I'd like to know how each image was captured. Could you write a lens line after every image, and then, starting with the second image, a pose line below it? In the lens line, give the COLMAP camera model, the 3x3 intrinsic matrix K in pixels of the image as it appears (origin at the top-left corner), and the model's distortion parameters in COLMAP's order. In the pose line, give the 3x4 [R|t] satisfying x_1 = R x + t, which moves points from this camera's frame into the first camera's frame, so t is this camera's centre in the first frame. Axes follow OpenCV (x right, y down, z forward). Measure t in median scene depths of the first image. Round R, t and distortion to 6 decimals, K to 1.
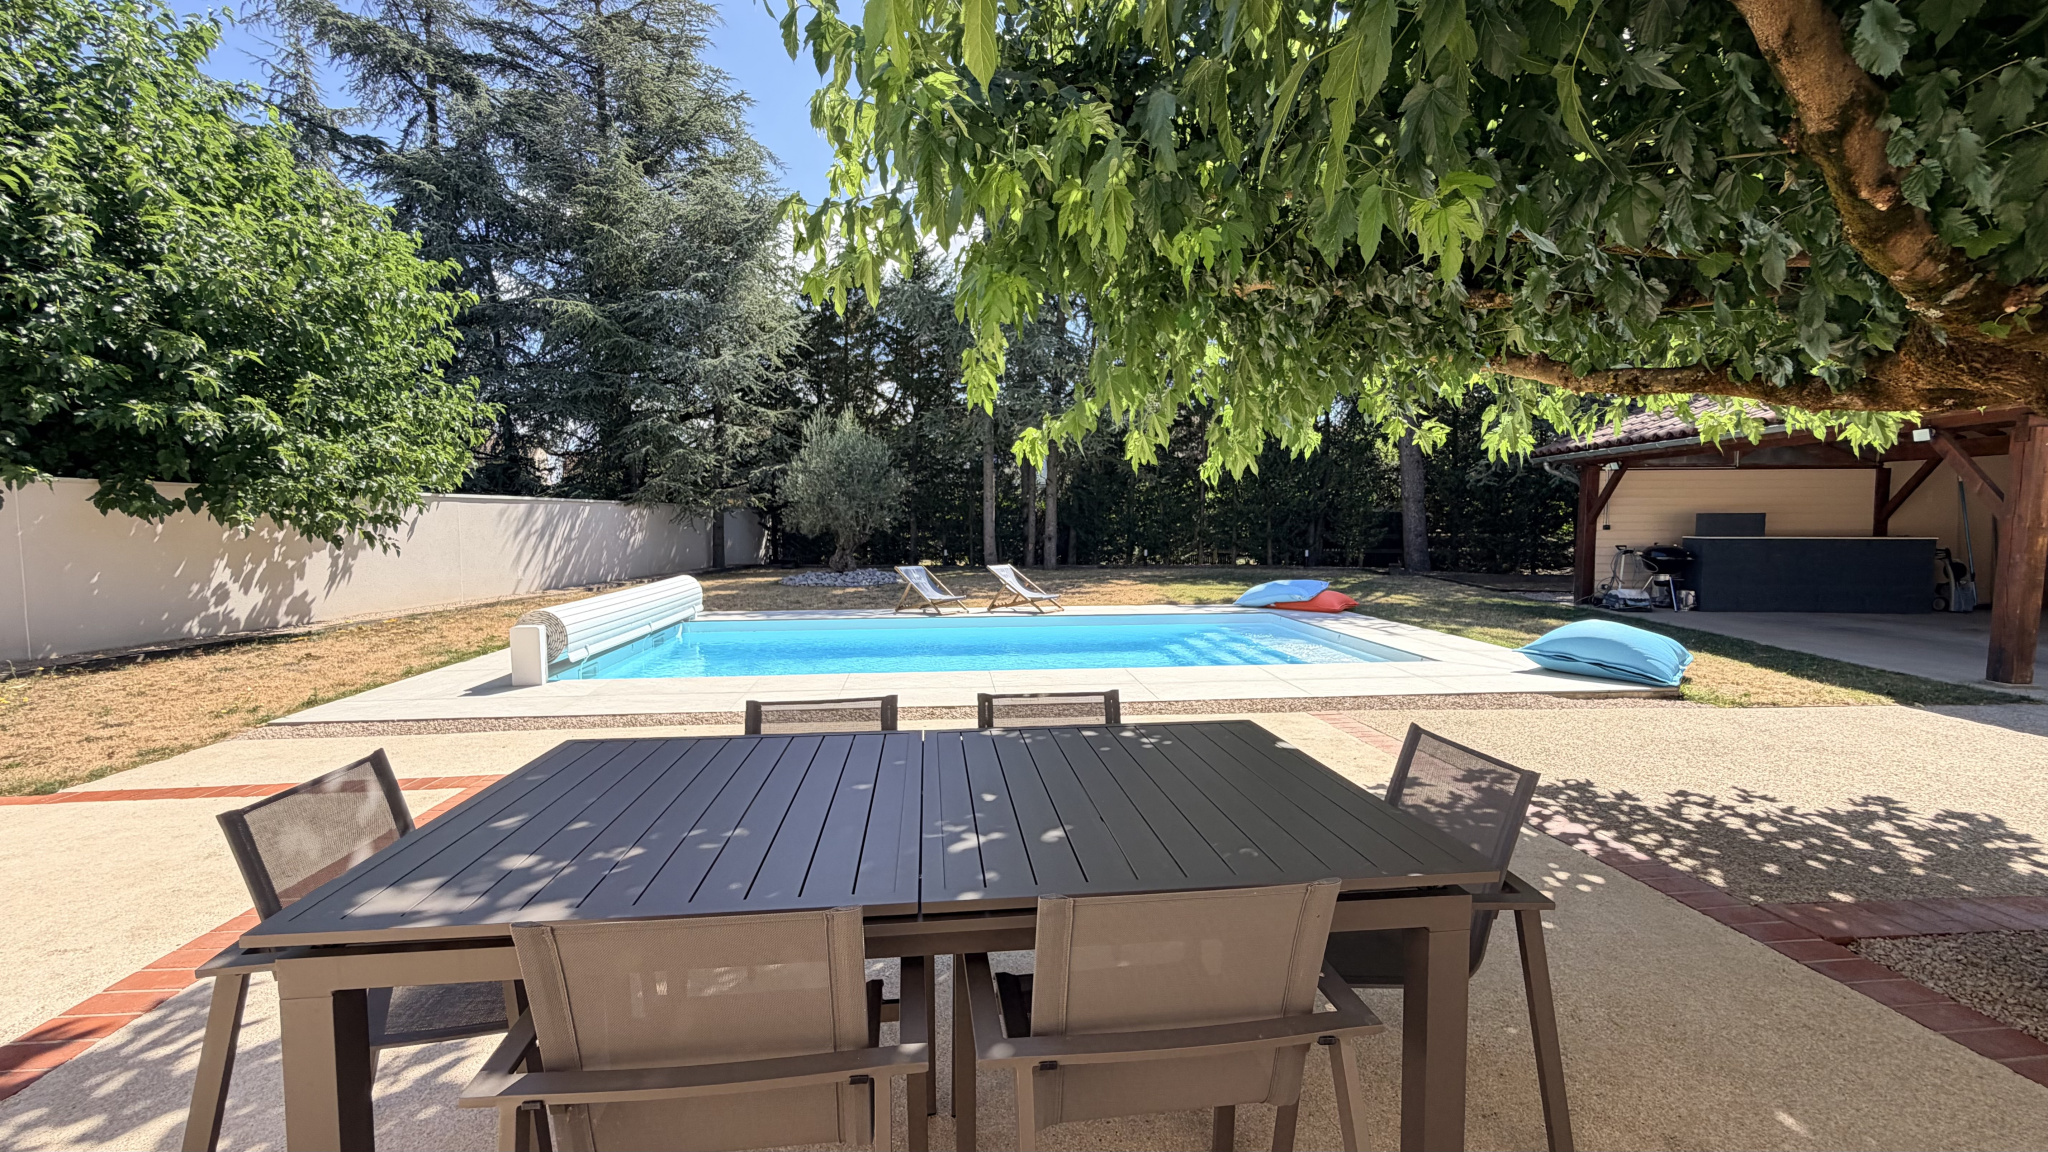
lens RADIAL K [[819.6, 0, 1013.1], [0, 819.6, 573.5], [0, 0, 1]] dist [-0.001023, 0.000530]
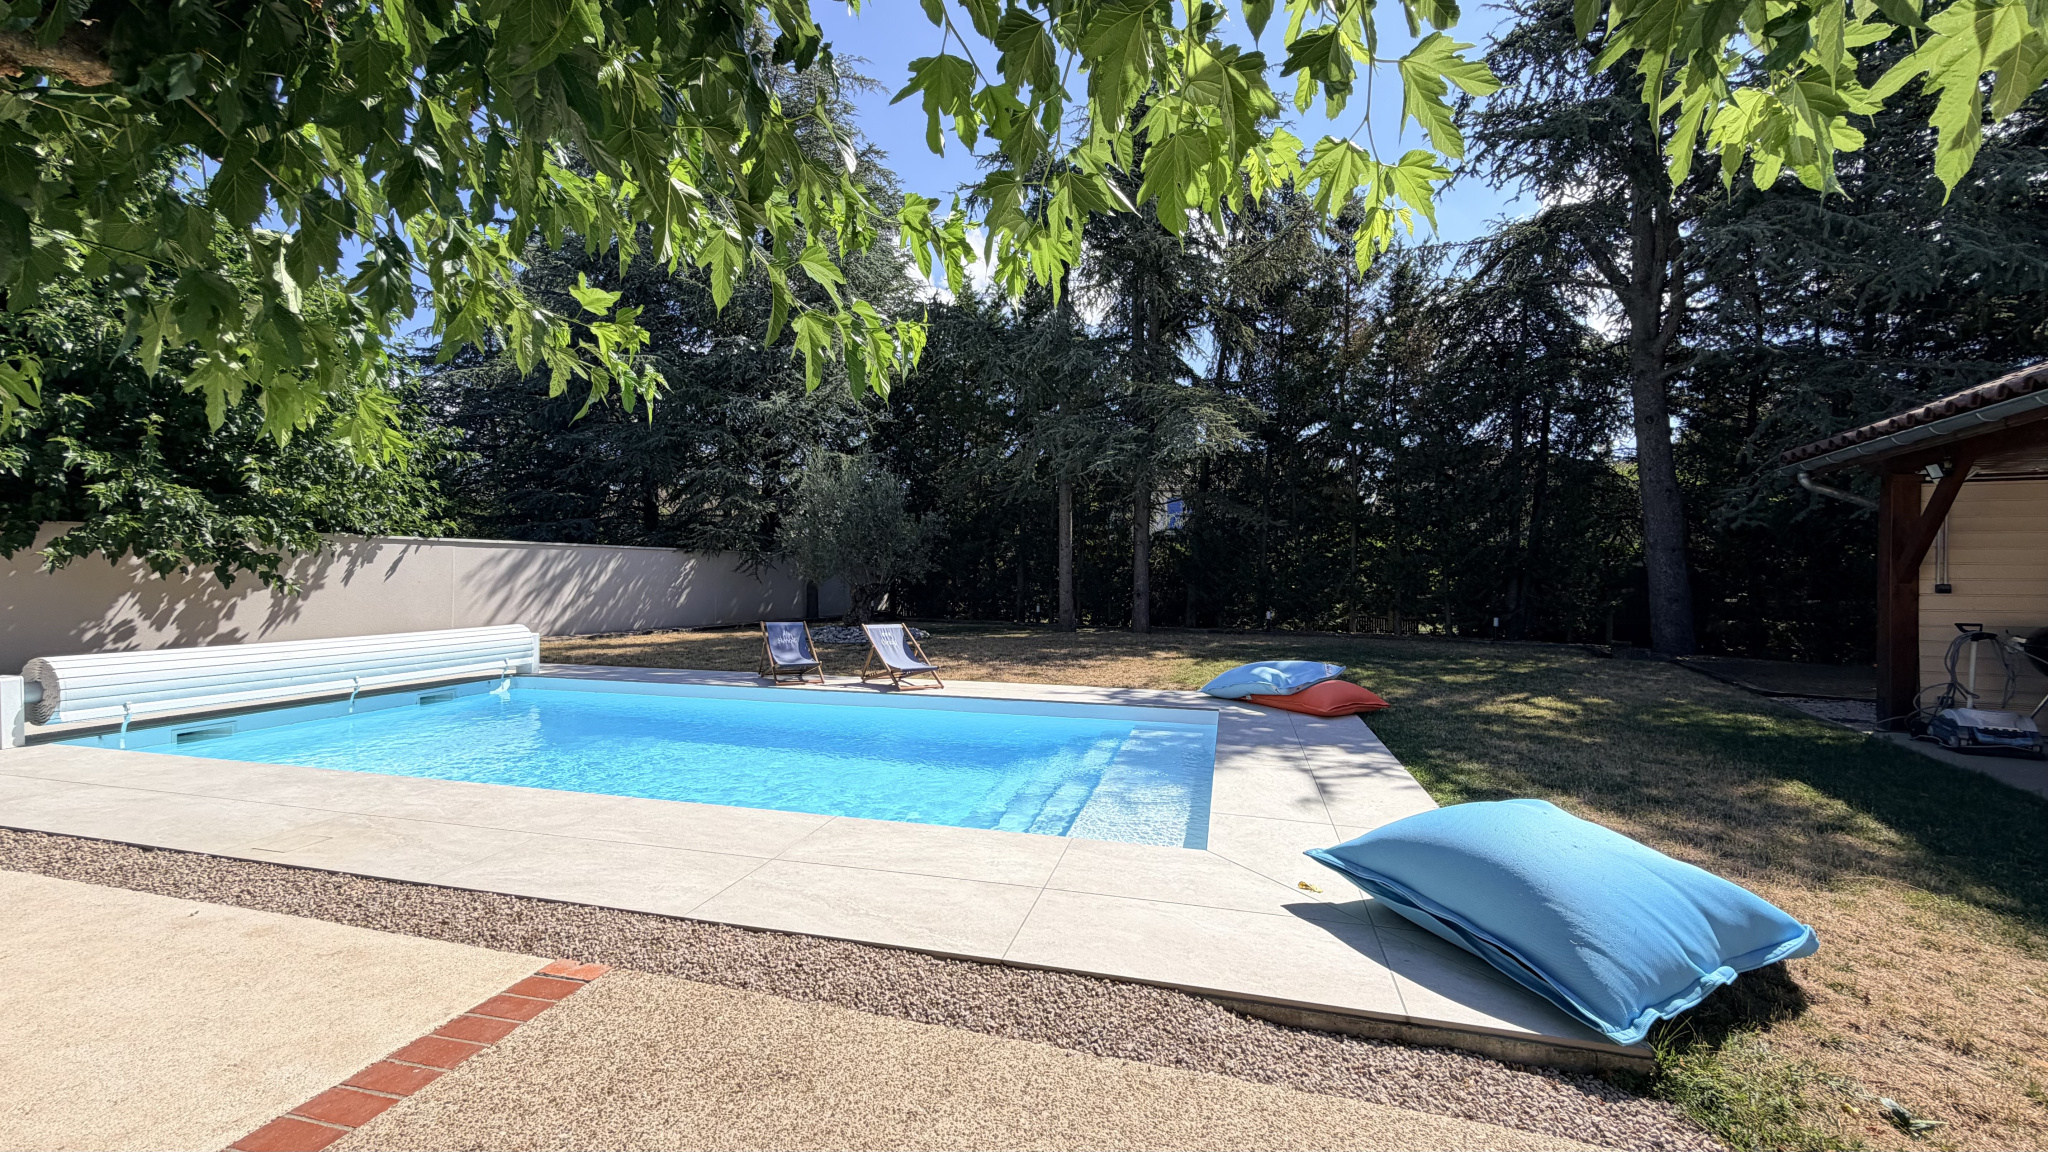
lens RADIAL K [[819.6, 0, 1031.3], [0, 819.6, 576.4], [0, 0, 1]] dist [-0.001023, 0.000530]
pose [[0.943401, 0.010570, -0.331485, 0.357420], [-0.031895, 0.997751, -0.058958, -0.014710], [0.330116, 0.066194, 0.941617, 0.318287]]
